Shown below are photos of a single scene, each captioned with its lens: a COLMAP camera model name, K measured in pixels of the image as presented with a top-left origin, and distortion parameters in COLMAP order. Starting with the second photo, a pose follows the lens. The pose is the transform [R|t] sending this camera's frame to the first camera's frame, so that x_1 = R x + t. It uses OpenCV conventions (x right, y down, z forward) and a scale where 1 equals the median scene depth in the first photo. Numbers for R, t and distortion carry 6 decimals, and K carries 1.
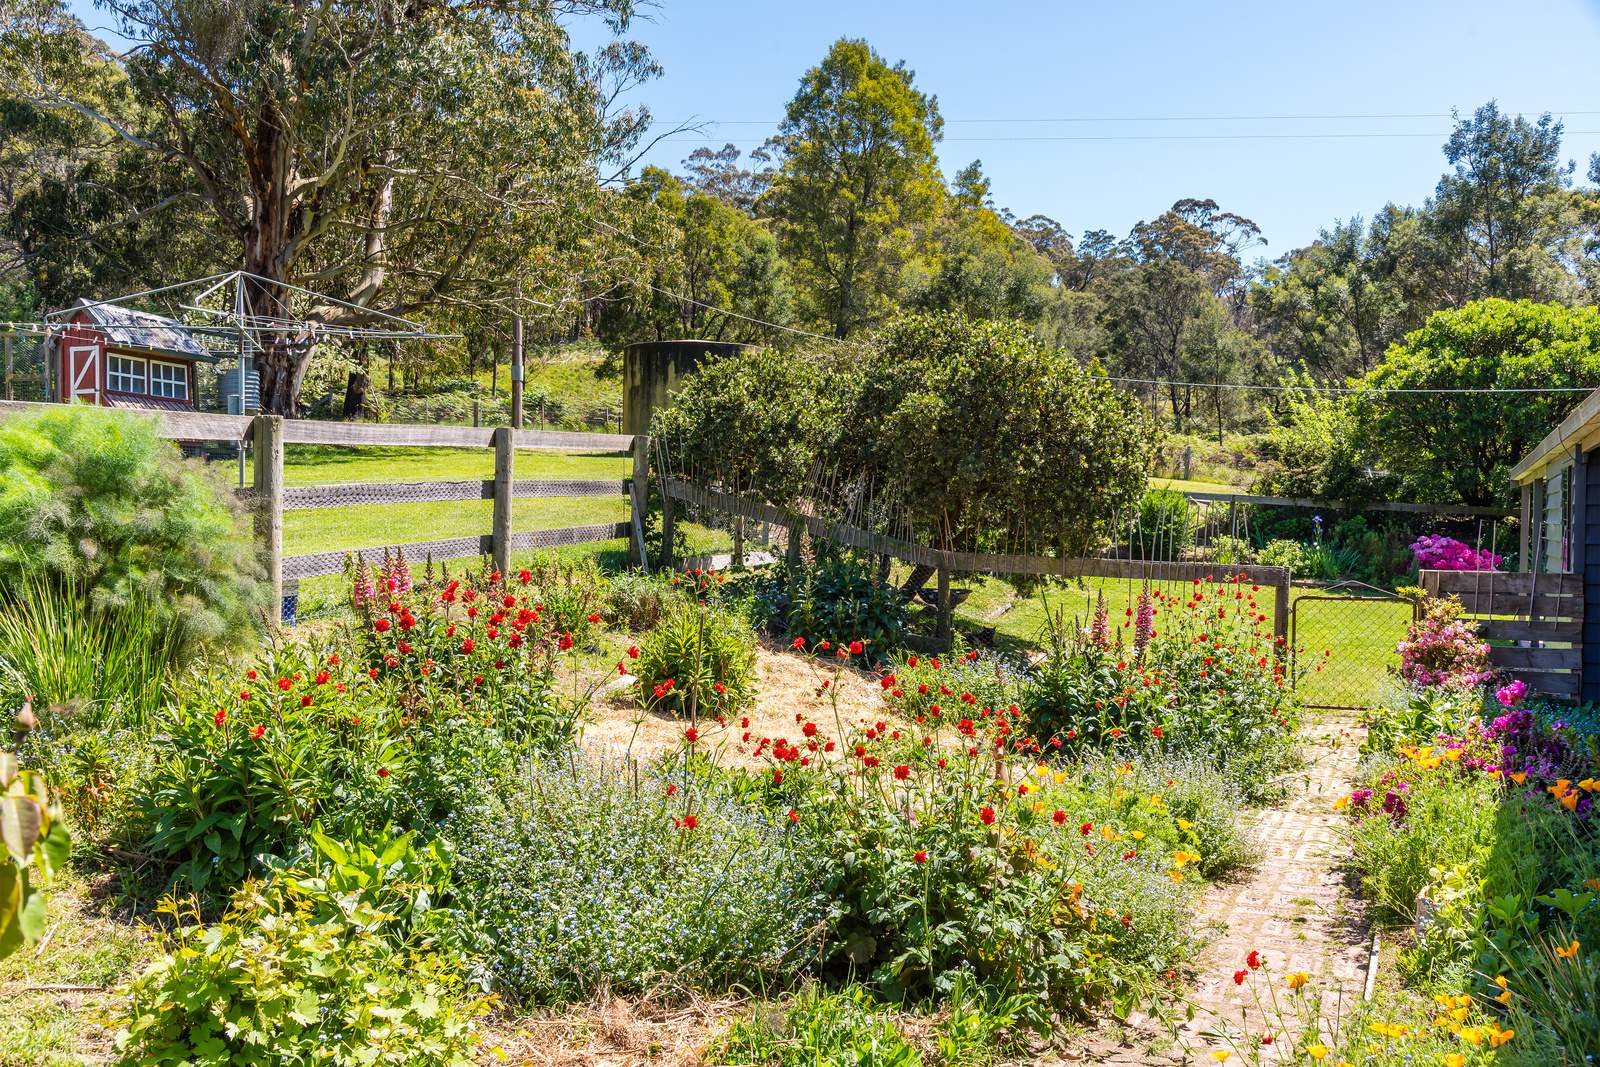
lens RADIAL K [[1414.3, 0, 802.9], [0, 1414.3, 530.3], [0, 0, 1]] dist [0.020088, 0.000182]
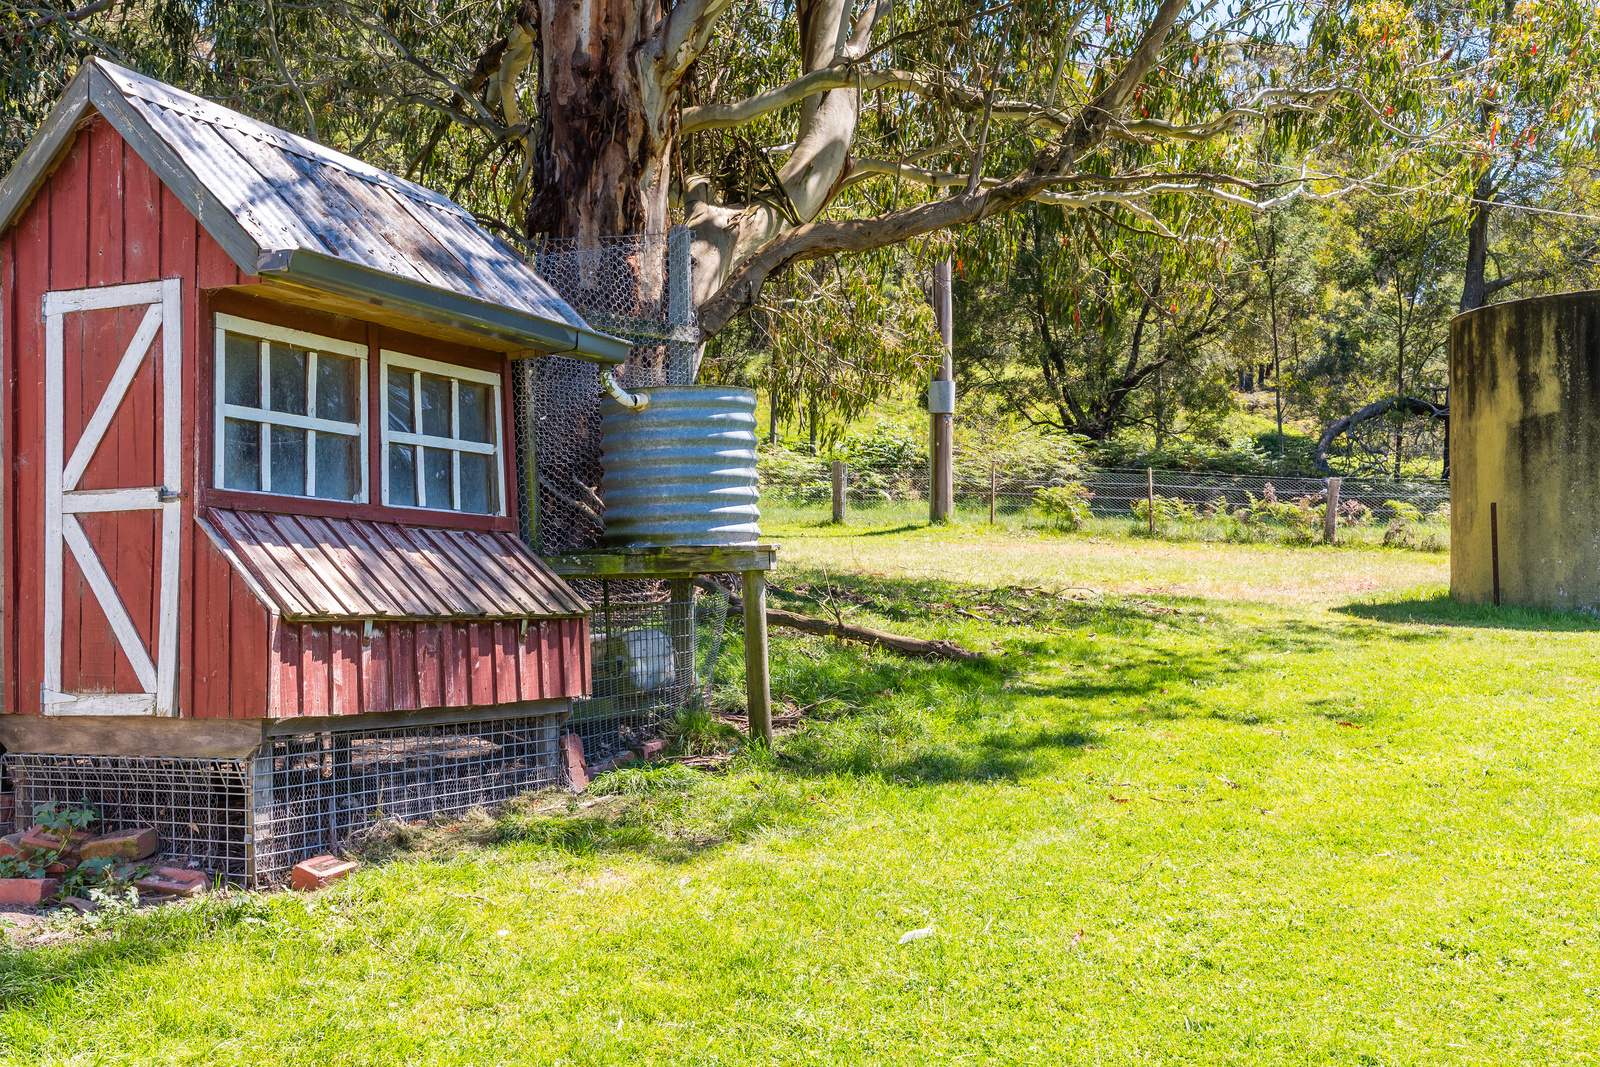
lens RADIAL K [[2011.8, 0, 799.4], [0, 2011.8, 533.3], [0, 0, 1]] dist [0.037173, 0.000000]
pose [[0.996705, -0.019294, -0.078788, -0.371689], [0.015853, 0.998902, -0.044078, -0.076386], [0.079552, 0.042683, 0.995916, 0.694497]]
